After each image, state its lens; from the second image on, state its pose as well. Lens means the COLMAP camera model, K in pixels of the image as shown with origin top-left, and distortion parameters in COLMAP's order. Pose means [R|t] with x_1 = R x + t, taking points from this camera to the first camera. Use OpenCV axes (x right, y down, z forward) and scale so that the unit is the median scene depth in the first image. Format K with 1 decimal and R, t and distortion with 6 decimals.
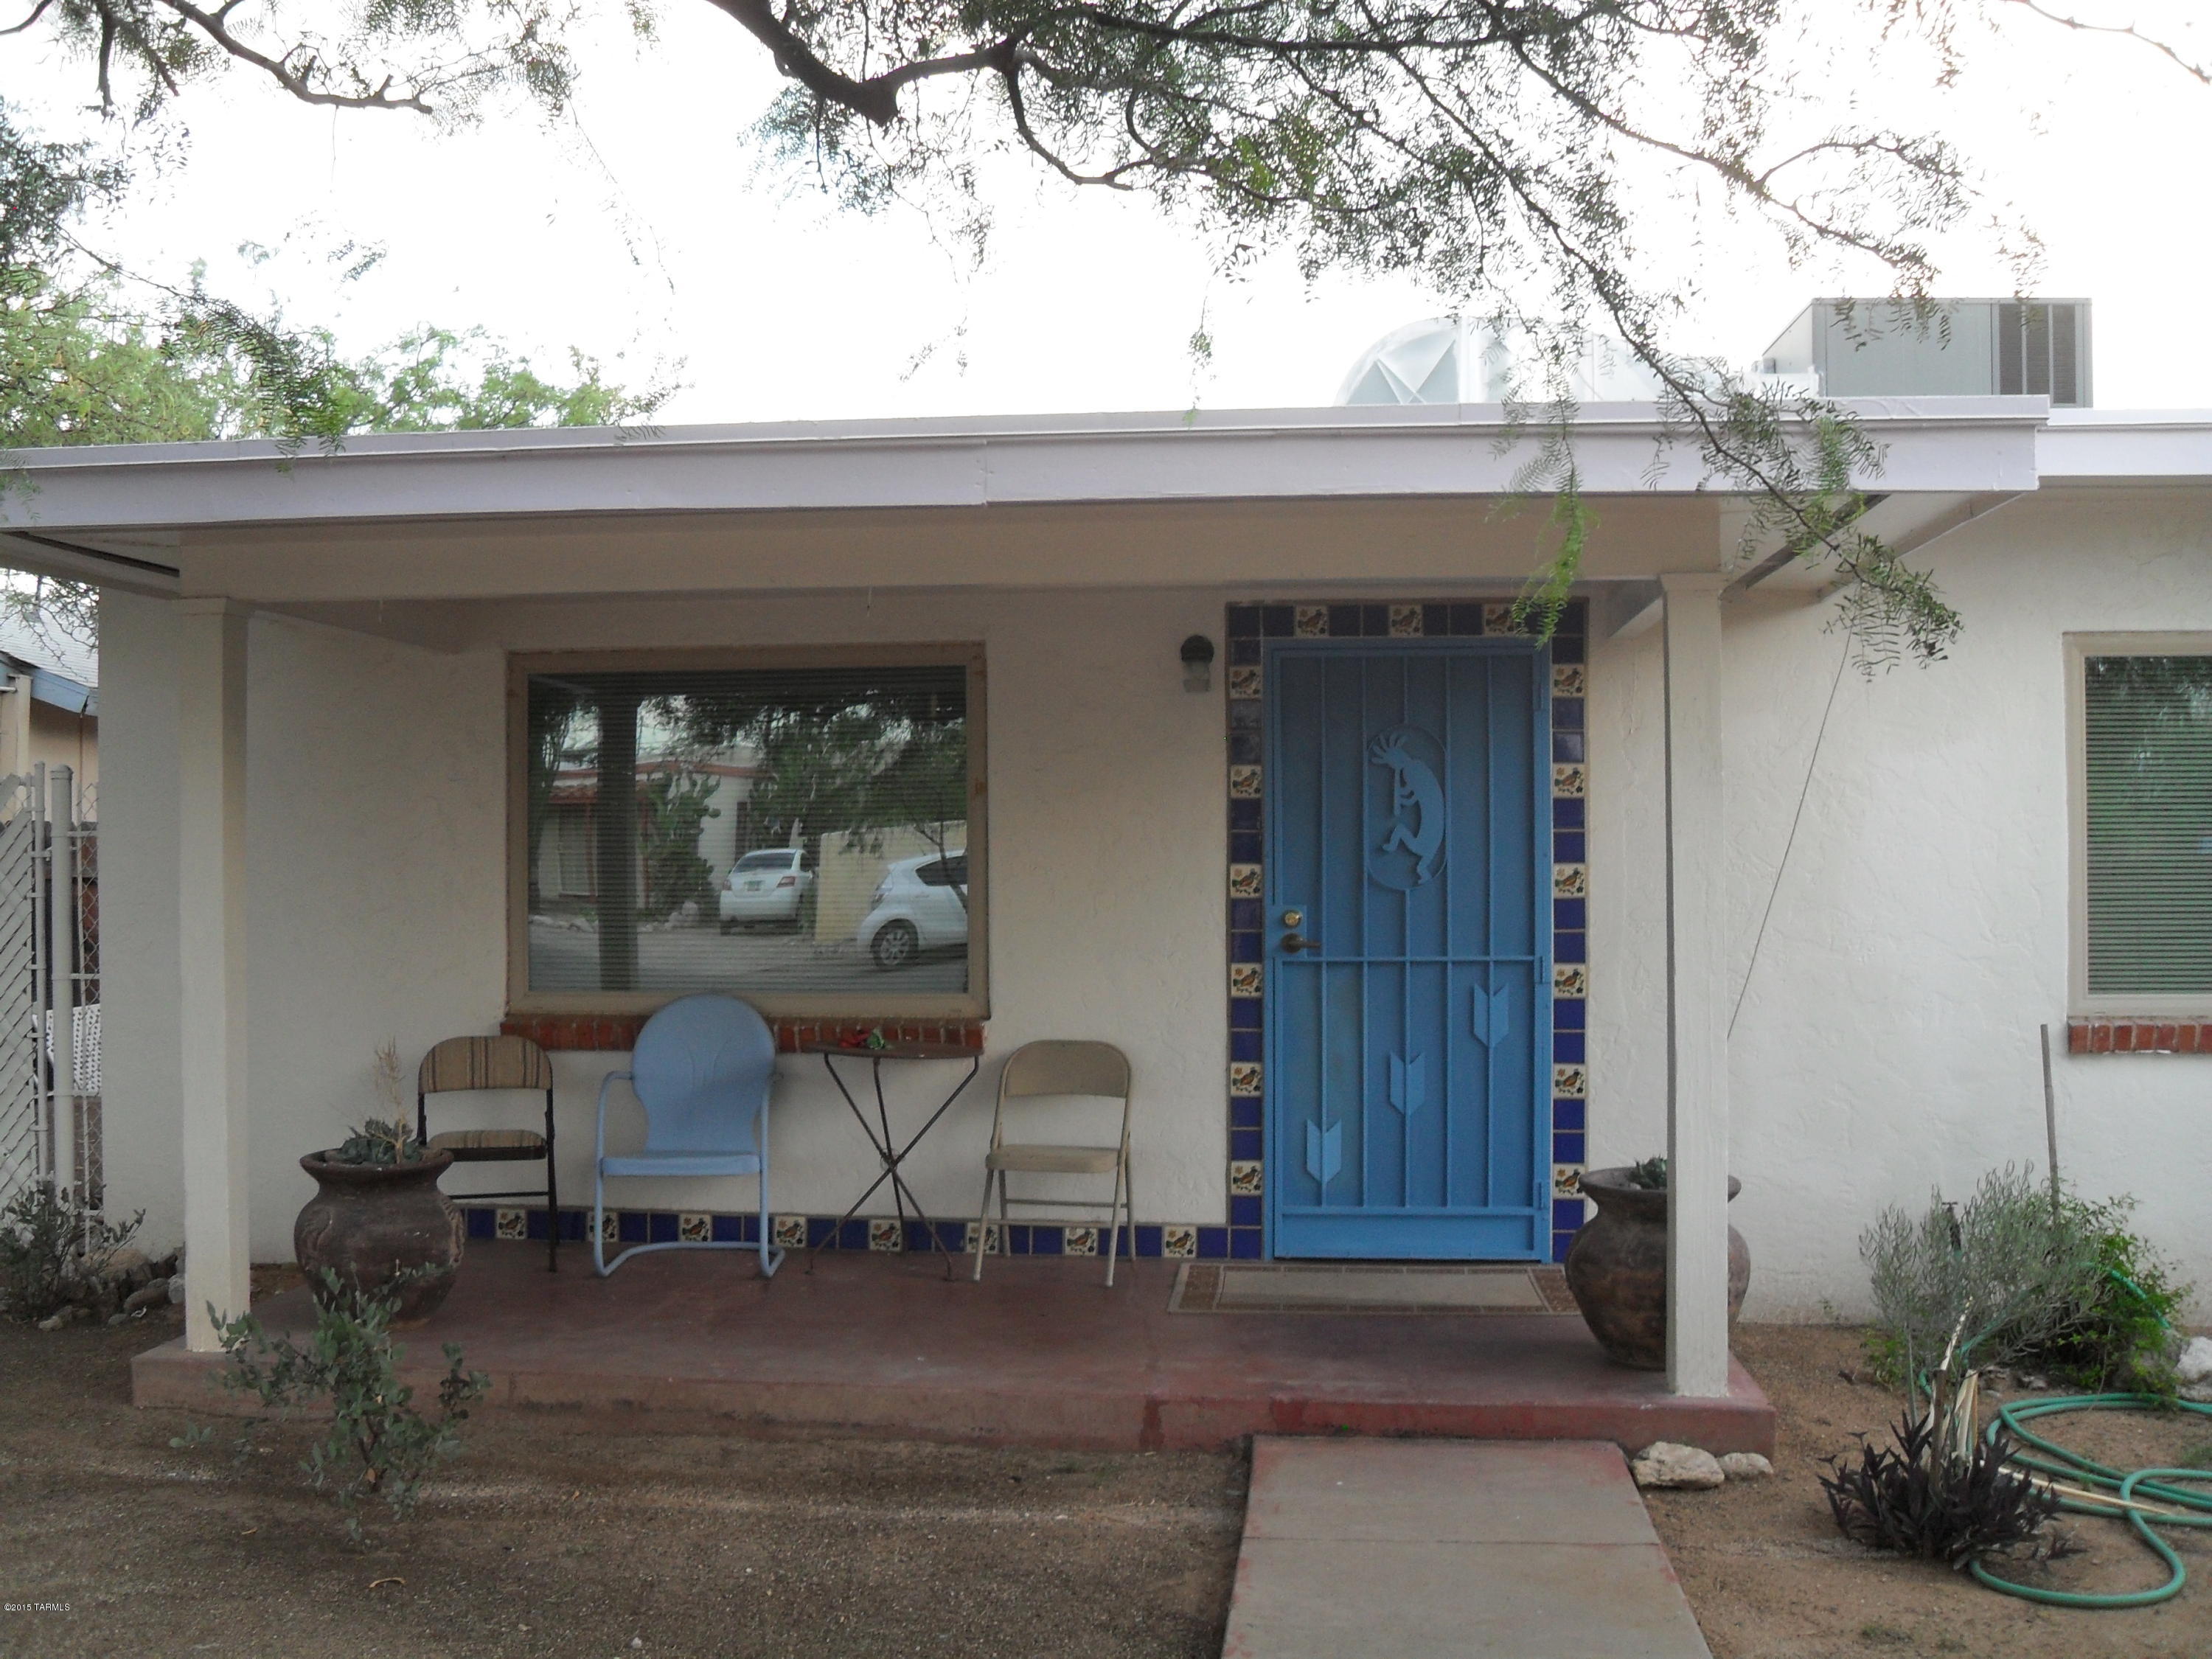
lens RADIAL K [[2295.0, 0, 1091.8], [0, 2295.0, 842.5], [0, 0, 1]] dist [-0.122990, 0.000000]
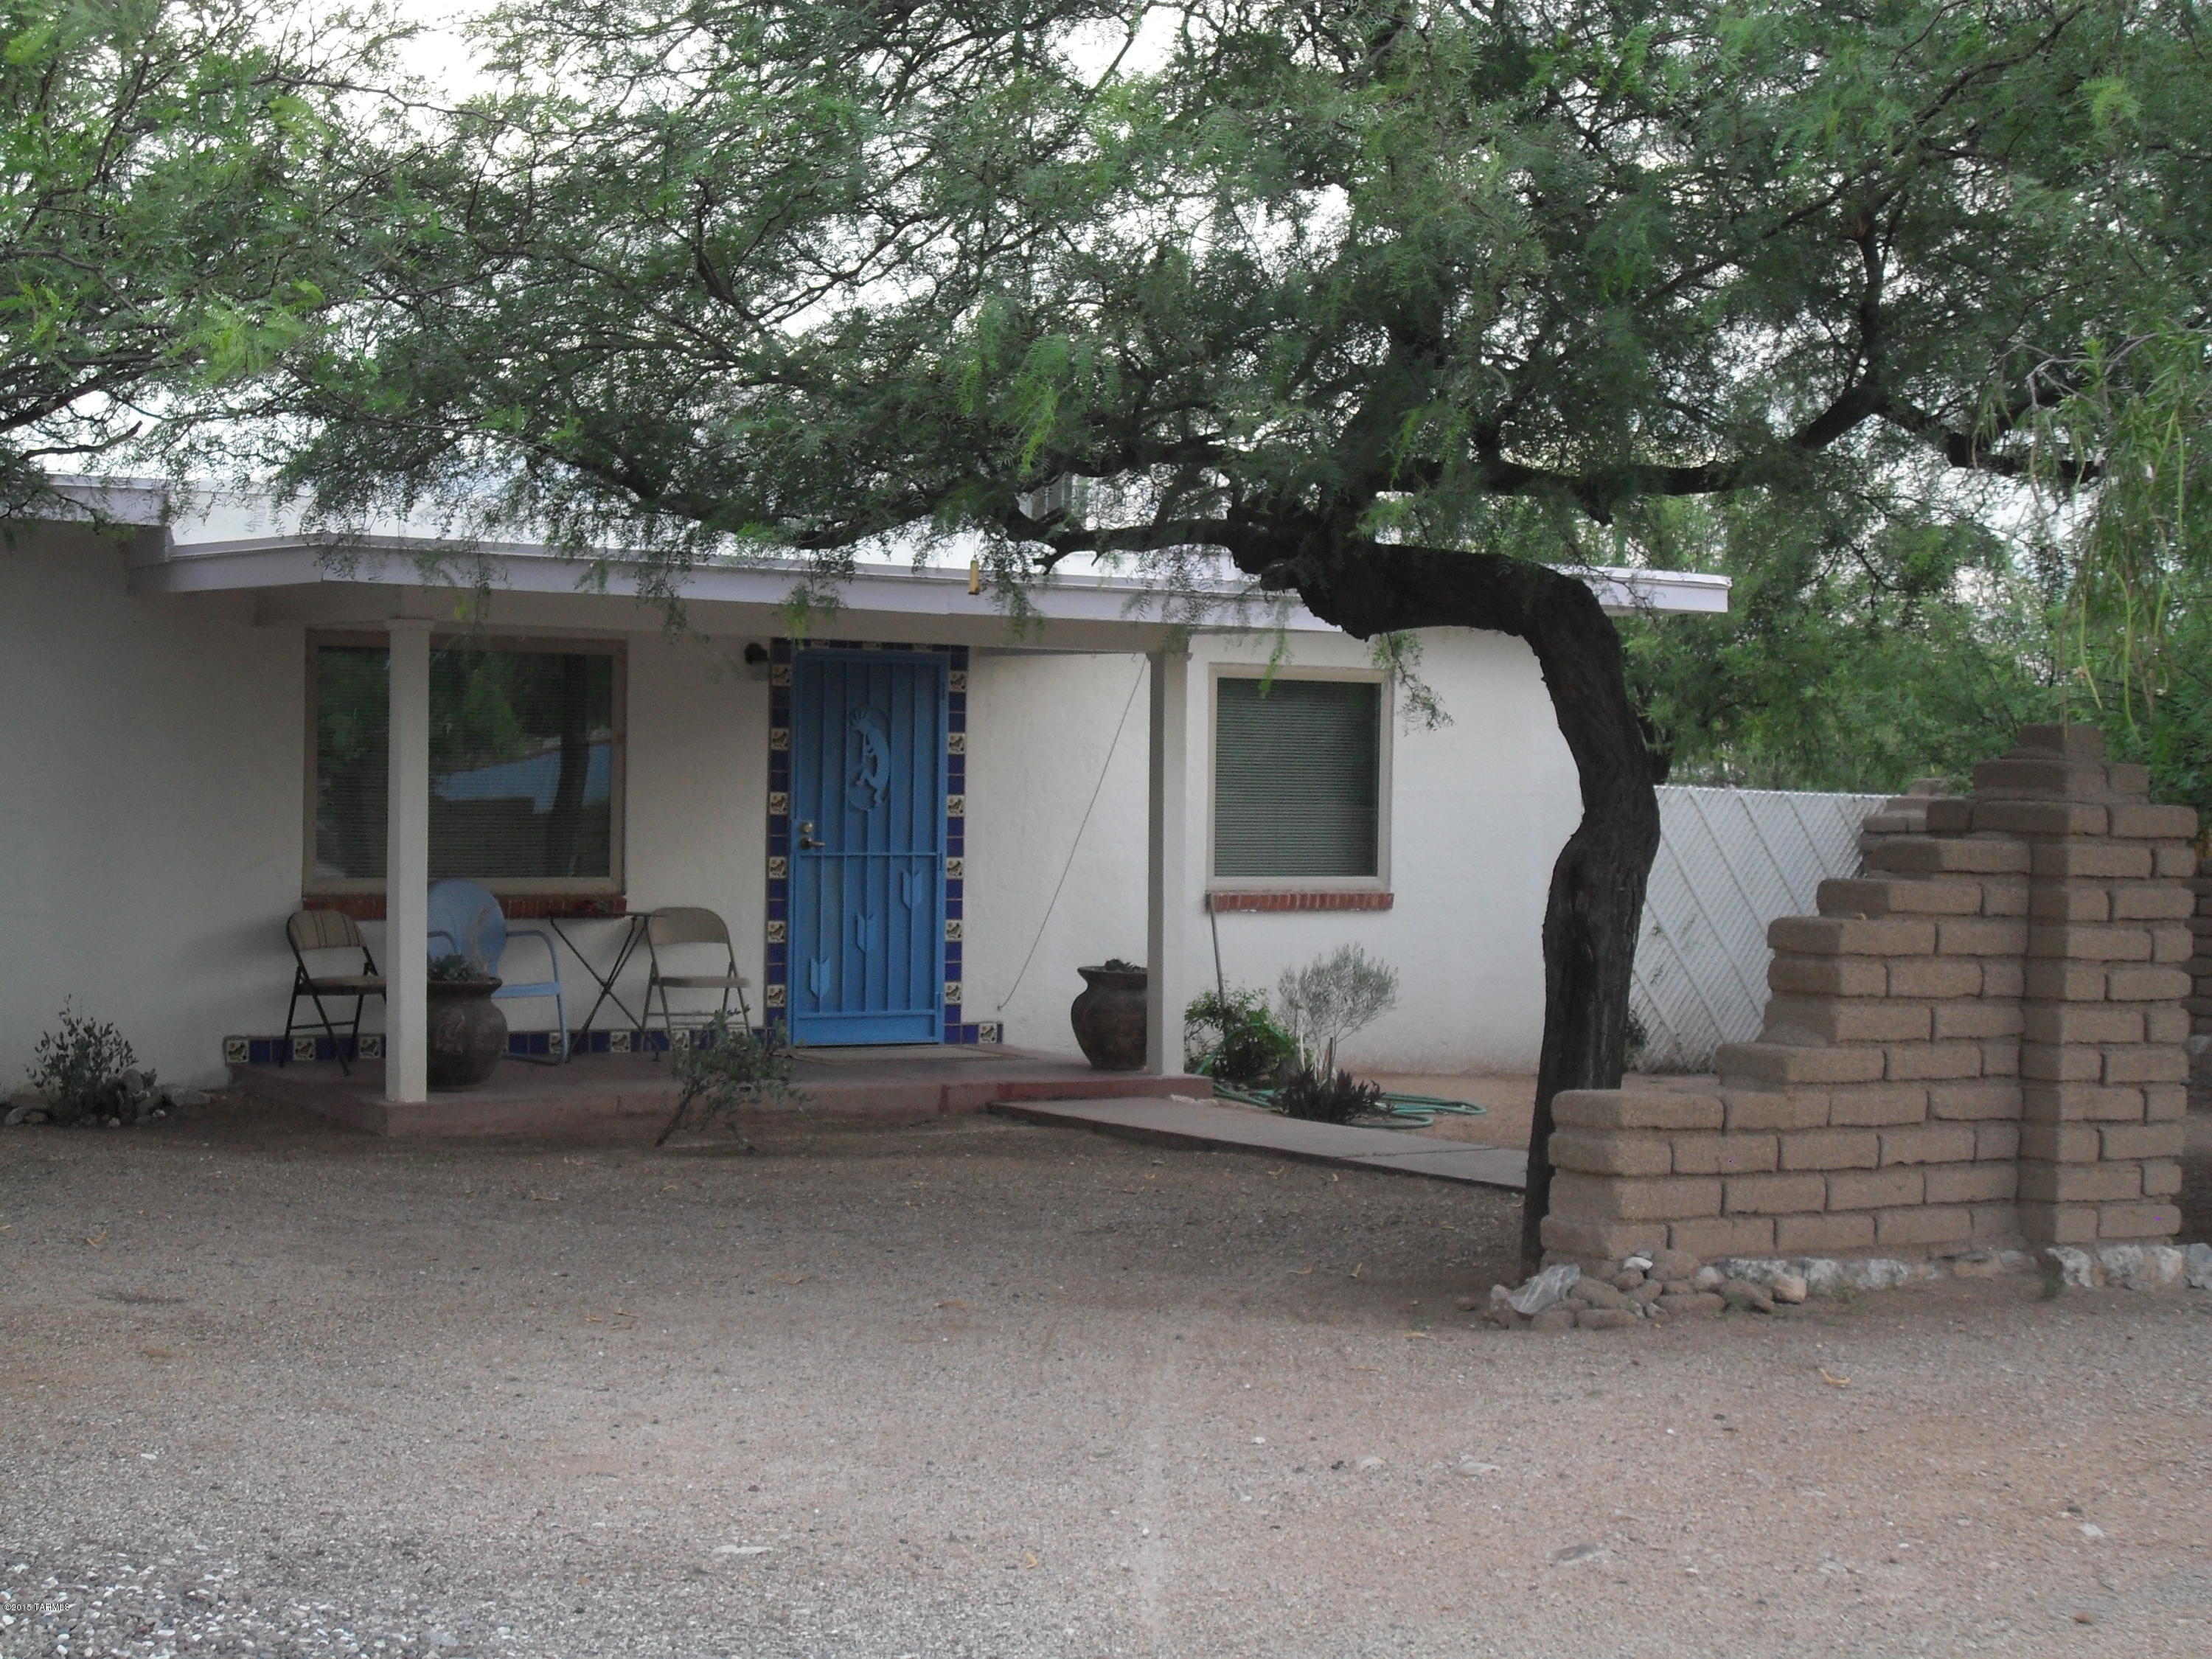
lens RADIAL K [[3612.3, 0, 1101.3], [0, 3612.3, 834.2], [0, 0, 1]] dist [-0.135734, 0.000000]
pose [[0.759150, 0.005422, 0.650893, -1.358875], [-0.027325, 0.999349, 0.023546, -0.025779], [-0.650342, -0.035661, 0.758804, -0.991919]]
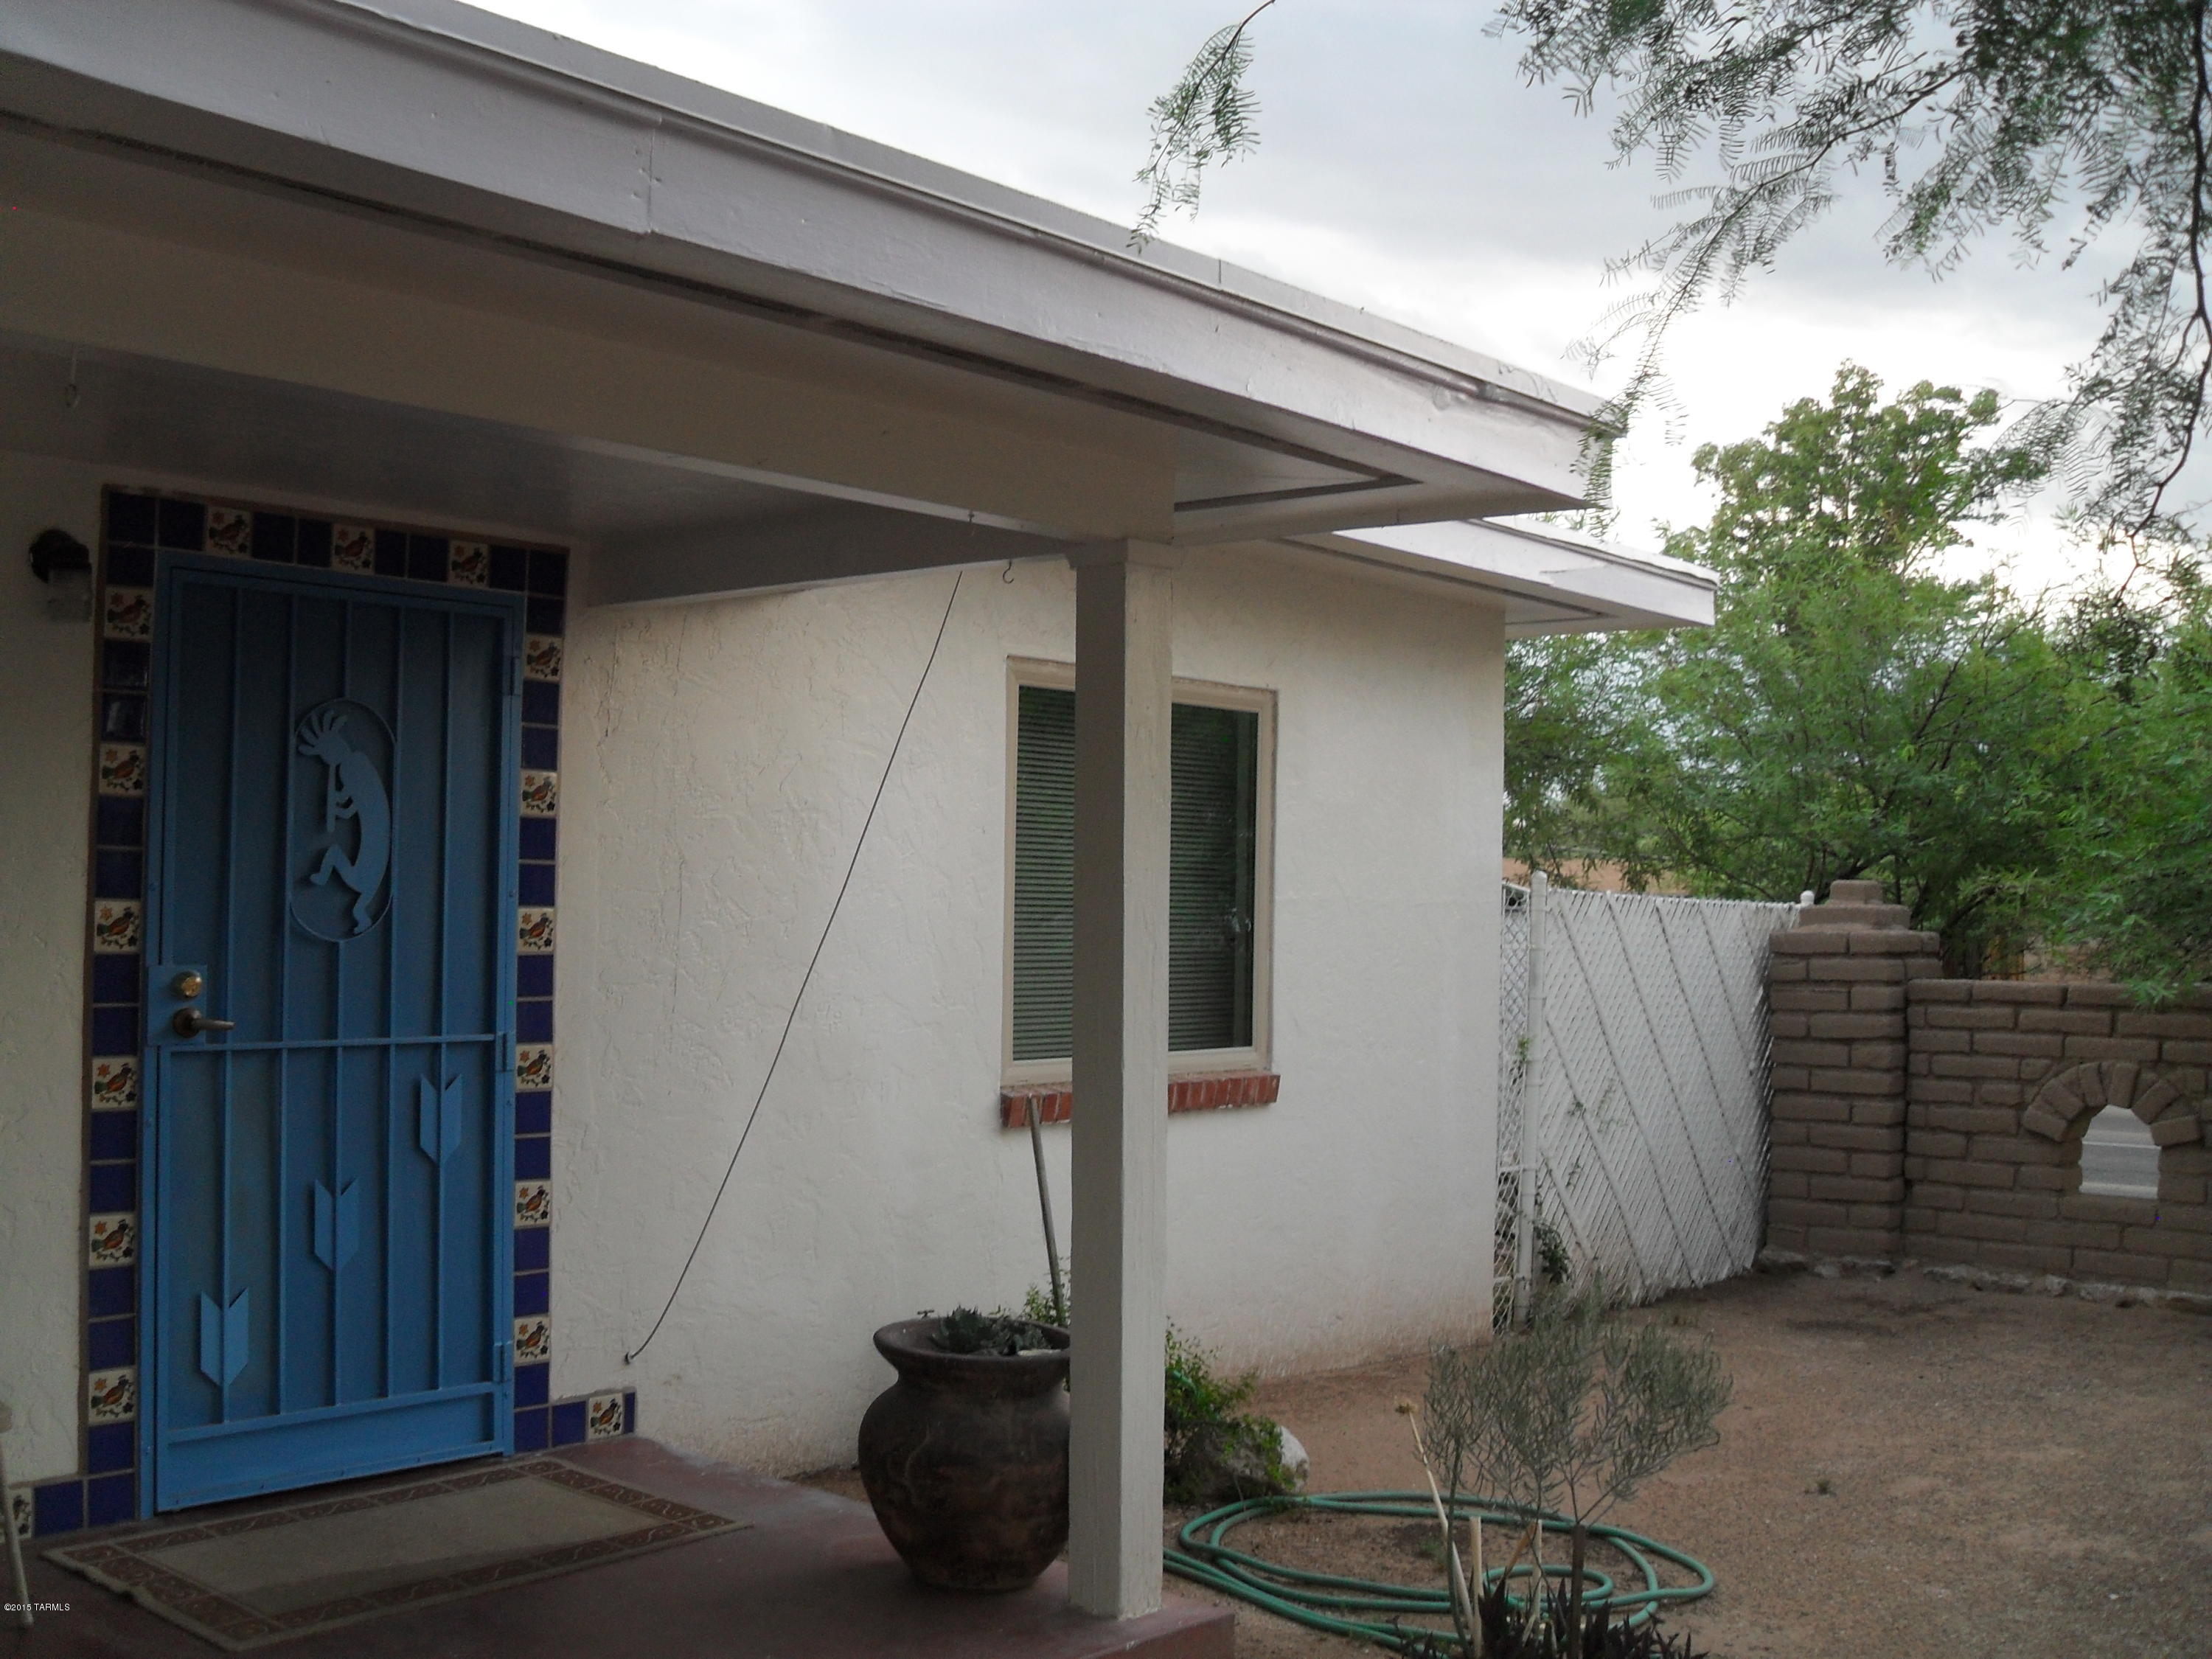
lens RADIAL K [[2295.0, 0, 1052.1], [0, 2295.0, 842.1], [0, 0, 1]] dist [-0.122990, 0.000000]
pose [[0.584234, 0.033805, 0.810881, -0.286988], [-0.027624, 0.999382, -0.021761, -0.000184], [-0.811115, -0.009686, 0.584807, 0.432768]]
